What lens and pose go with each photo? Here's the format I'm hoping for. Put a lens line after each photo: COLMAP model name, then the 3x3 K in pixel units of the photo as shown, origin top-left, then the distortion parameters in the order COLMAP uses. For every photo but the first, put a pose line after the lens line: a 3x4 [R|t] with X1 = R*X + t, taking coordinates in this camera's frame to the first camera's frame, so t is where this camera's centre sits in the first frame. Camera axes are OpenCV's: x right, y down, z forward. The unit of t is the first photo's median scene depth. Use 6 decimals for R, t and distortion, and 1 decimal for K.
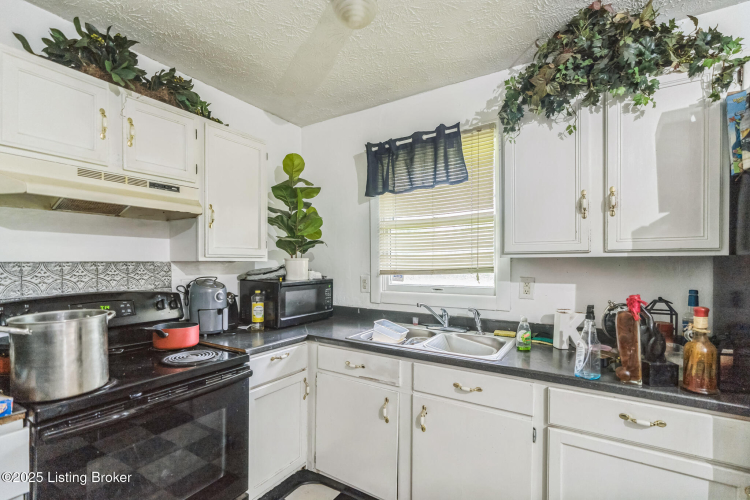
lens RADIAL K [[352.8, 0, 375.3], [0, 352.8, 260.6], [0, 0, 1]] dist [-0.001351, 0.000087]
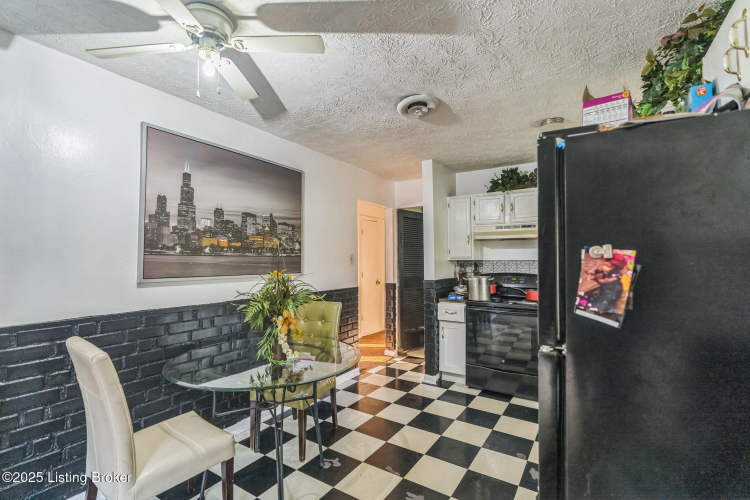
lens RADIAL K [[346.4, 0, 375.0], [0, 346.4, 250.0], [0, 0, 1]] dist [-0.000561, -0.000003]
pose [[0.001938, -0.026756, -0.999640, 1.674607], [0.001993, 0.999640, -0.026752, -0.004231], [0.999996, -0.001940, 0.001991, 0.031039]]
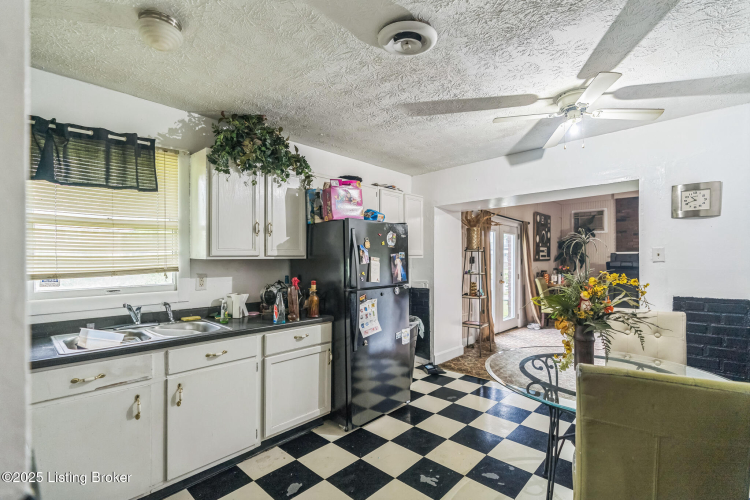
lens RADIAL K [[342.5, 0, 373.1], [0, 342.5, 255.2], [0, 0, 1]] dist [-0.001972, 0.000201]
pose [[0.181388, 0.015598, 0.983288, -0.845145], [0.006243, 0.999836, -0.017013, 0.002438], [-0.983392, 0.009225, 0.181261, 0.139174]]
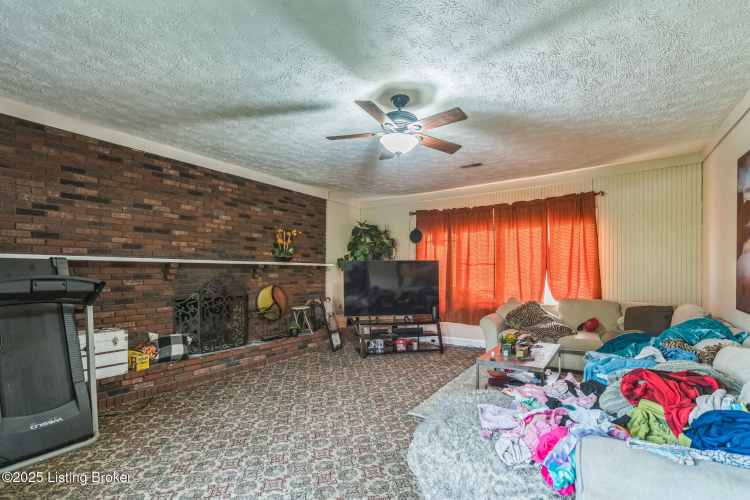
lens RADIAL K [[350.1, 0, 367.4], [0, 350.1, 273.5], [0, 0, 1]] dist [-0.002274, -0.000017]
pose [[-0.999329, 0.001447, 0.036601, 2.544414], [0.001730, 0.999969, 0.007715, -0.005690], [-0.036589, 0.007773, -0.999300, -0.689713]]
